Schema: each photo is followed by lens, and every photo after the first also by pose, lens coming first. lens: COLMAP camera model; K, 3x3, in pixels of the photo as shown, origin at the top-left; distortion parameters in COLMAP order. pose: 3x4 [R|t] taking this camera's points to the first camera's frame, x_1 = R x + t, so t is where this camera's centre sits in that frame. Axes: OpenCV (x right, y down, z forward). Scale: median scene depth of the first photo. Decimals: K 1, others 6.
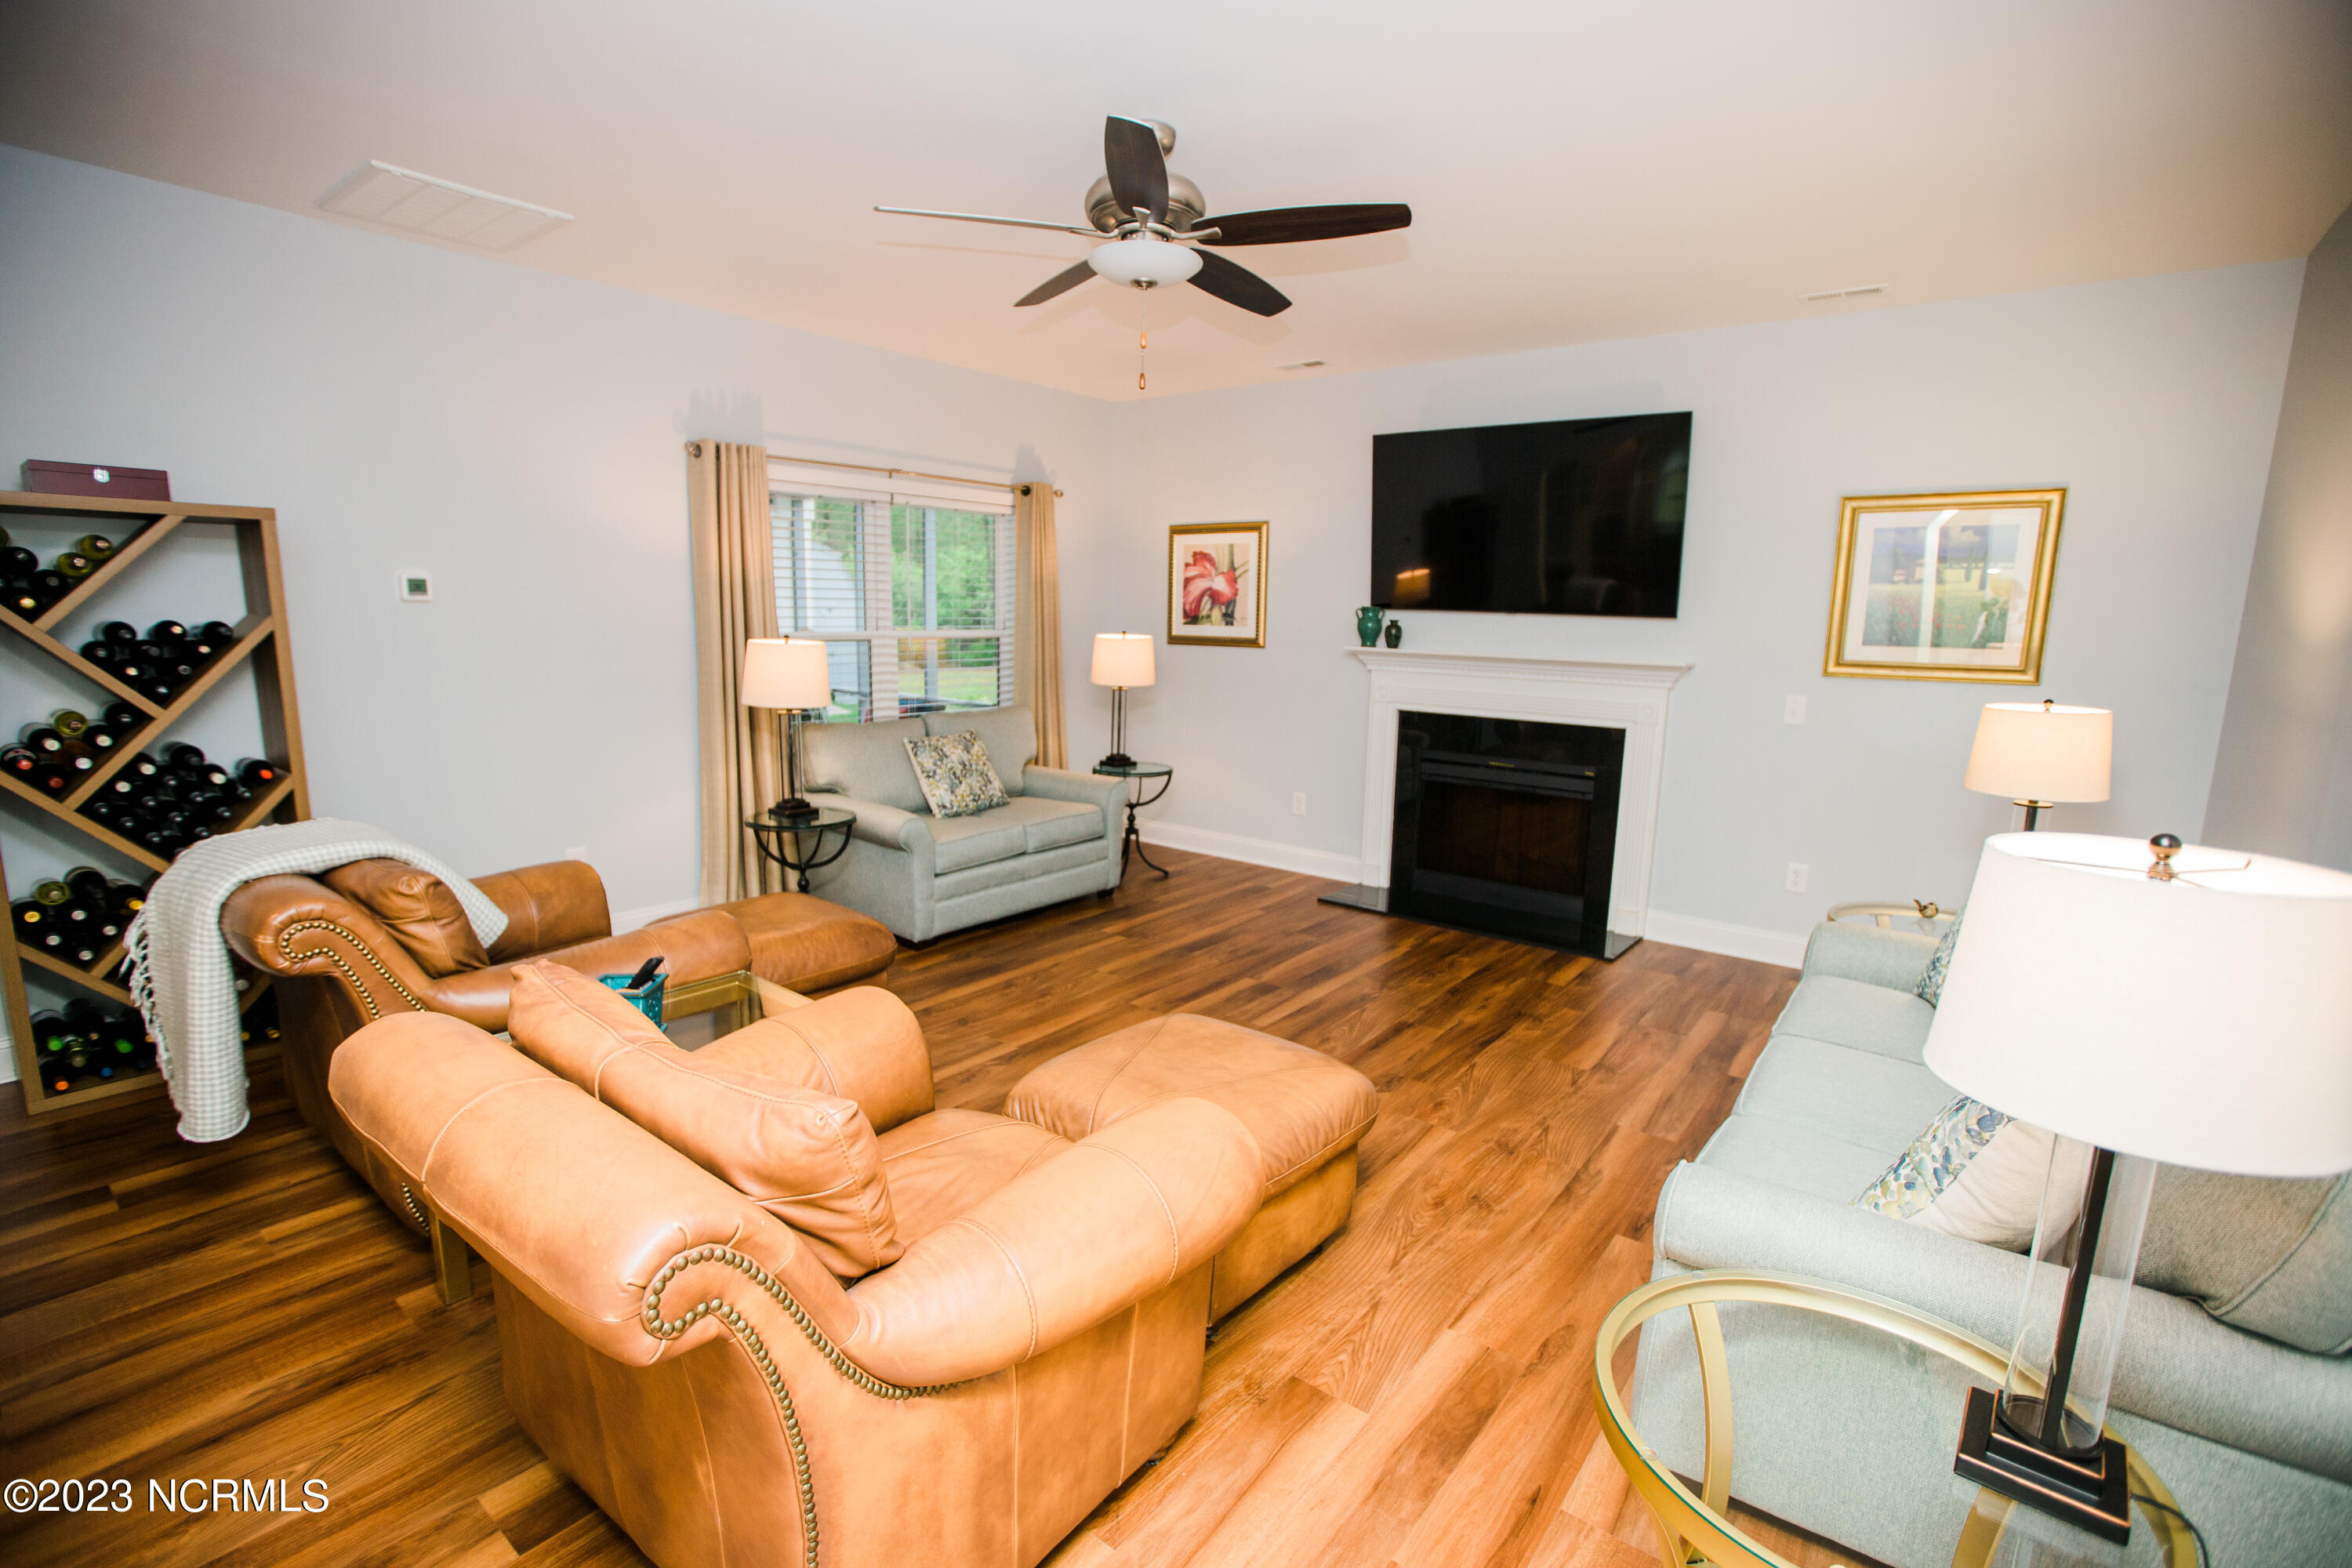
lens RADIAL K [[1072.6, 0, 1174.0], [0, 1072.6, 806.3], [0, 0, 1]] dist [-0.052273, 0.025073]
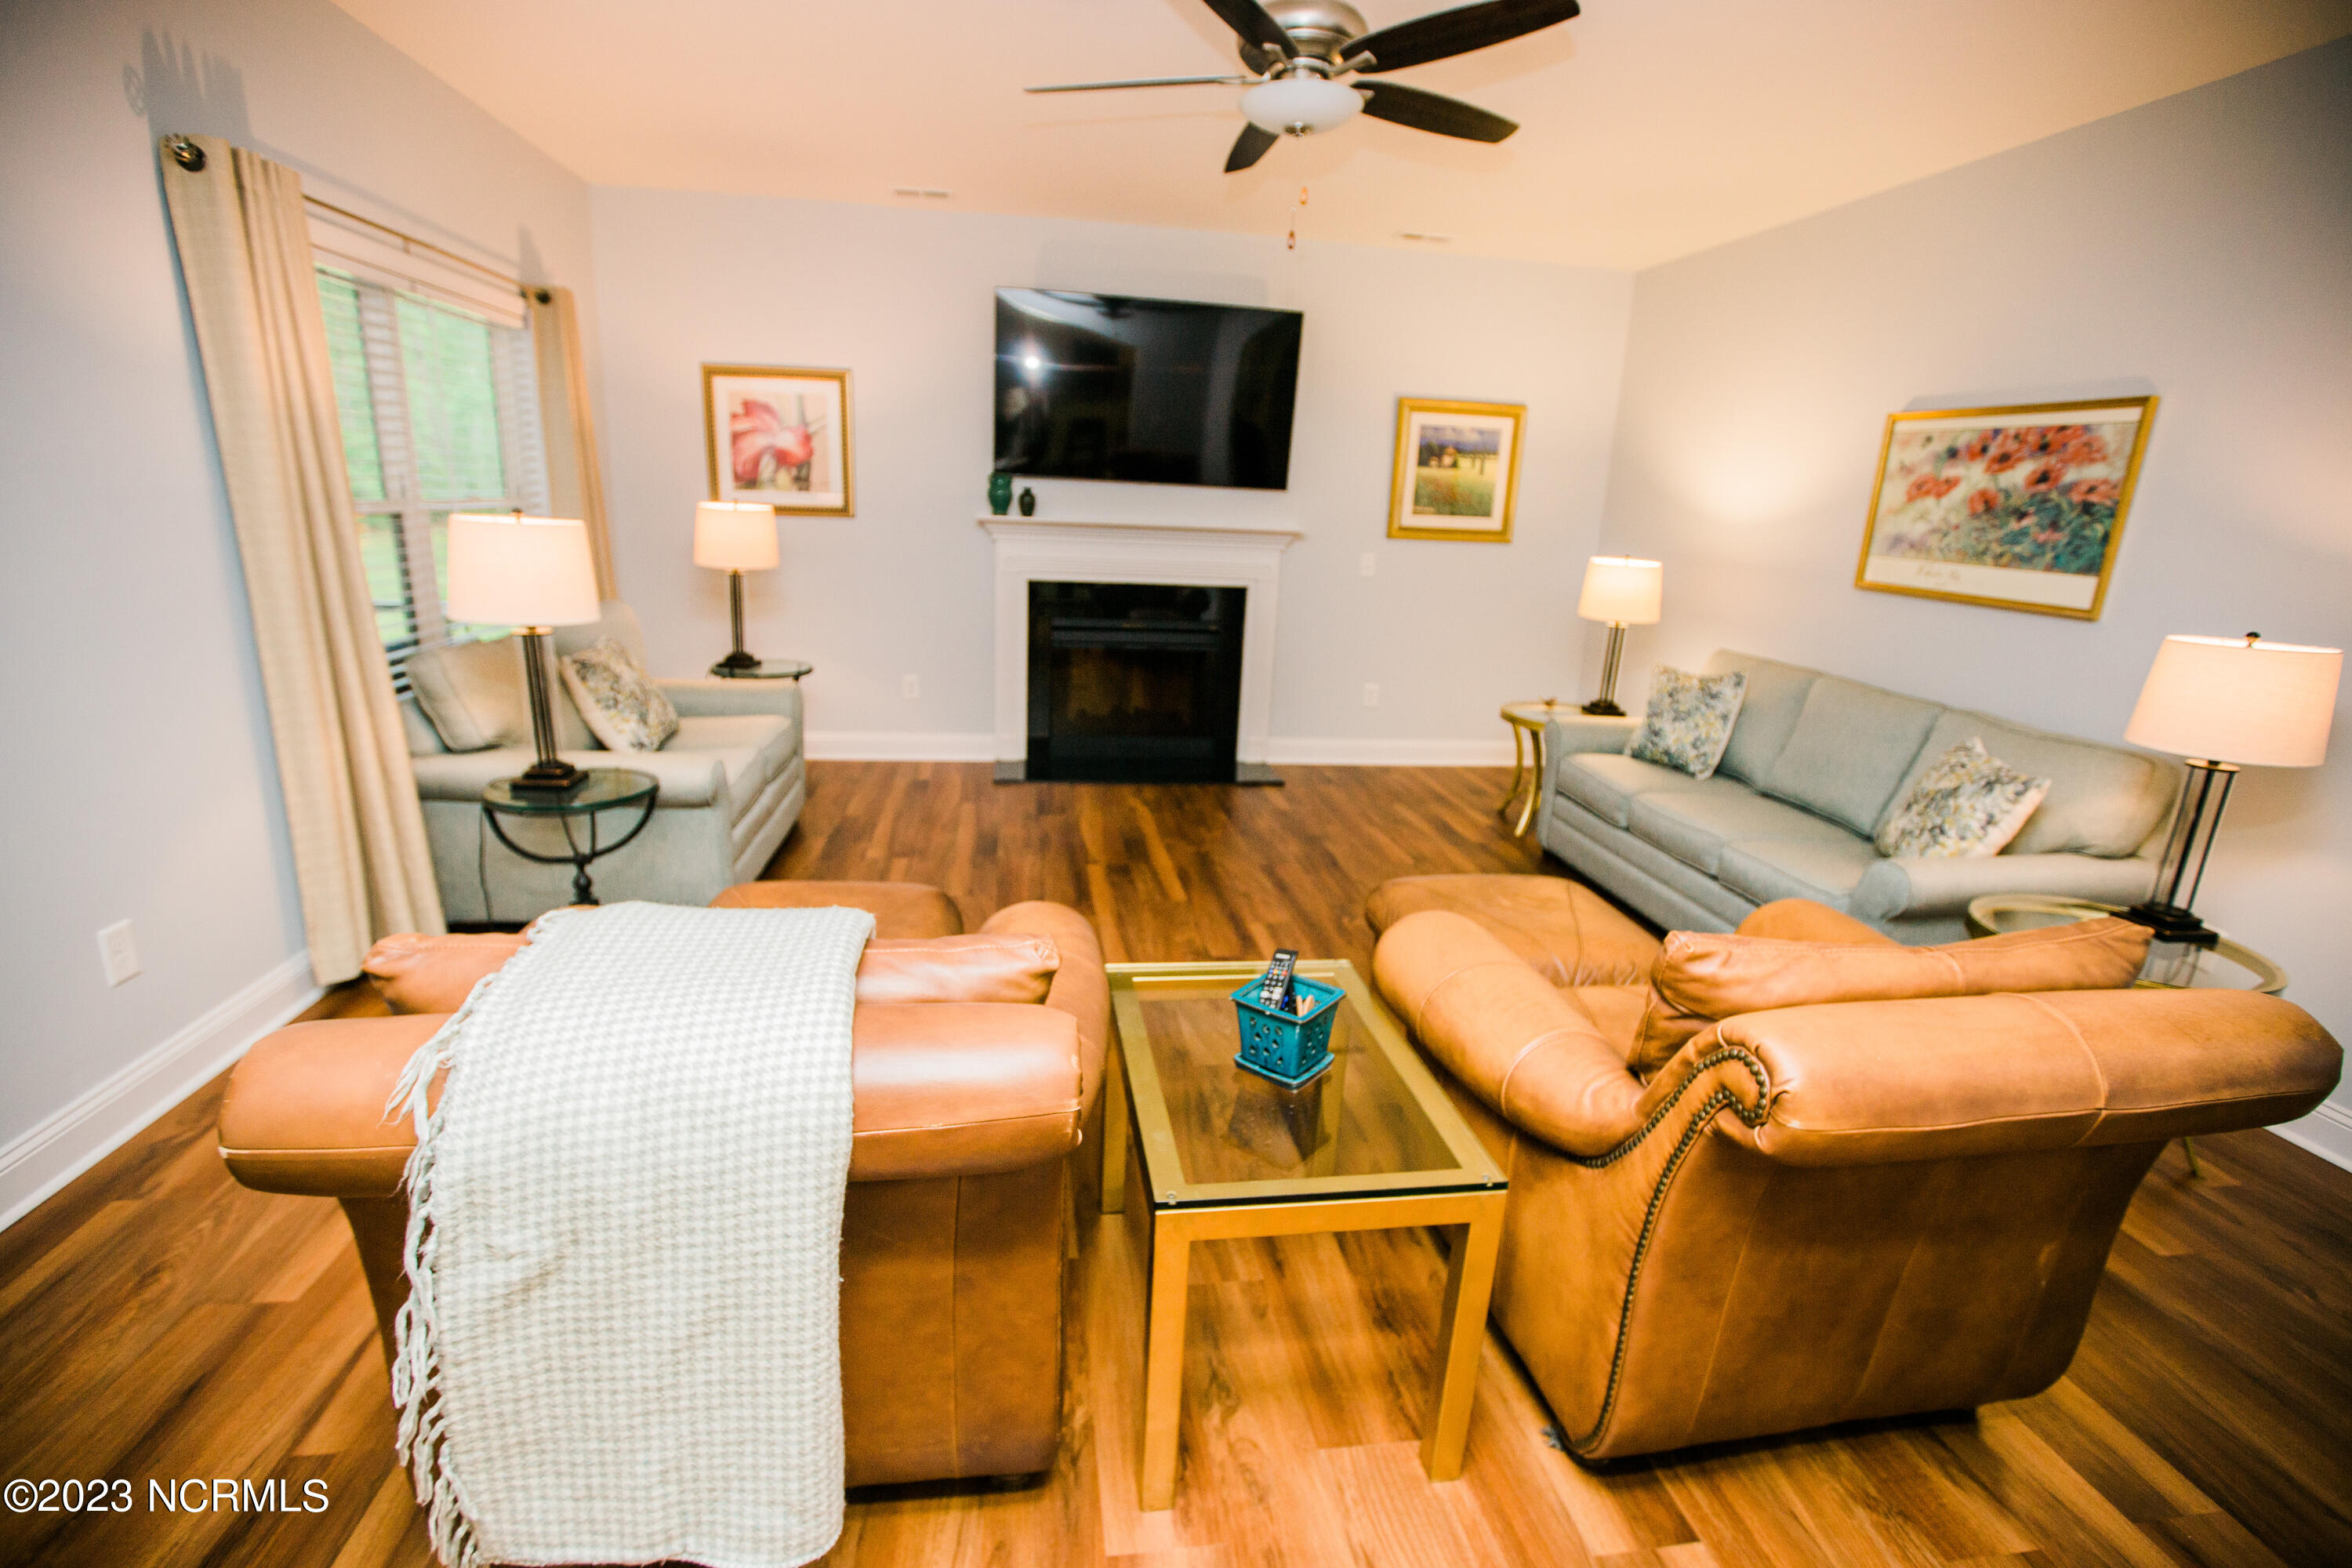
lens RADIAL K [[1072.6, 0, 1174.0], [0, 1072.6, 806.3], [0, 0, 1]] dist [-0.052273, 0.025073]
pose [[0.692425, -0.195813, 0.694410, -0.428749], [0.101832, 0.979355, 0.174623, -0.044040], [-0.714267, -0.050200, 0.698070, 0.197368]]
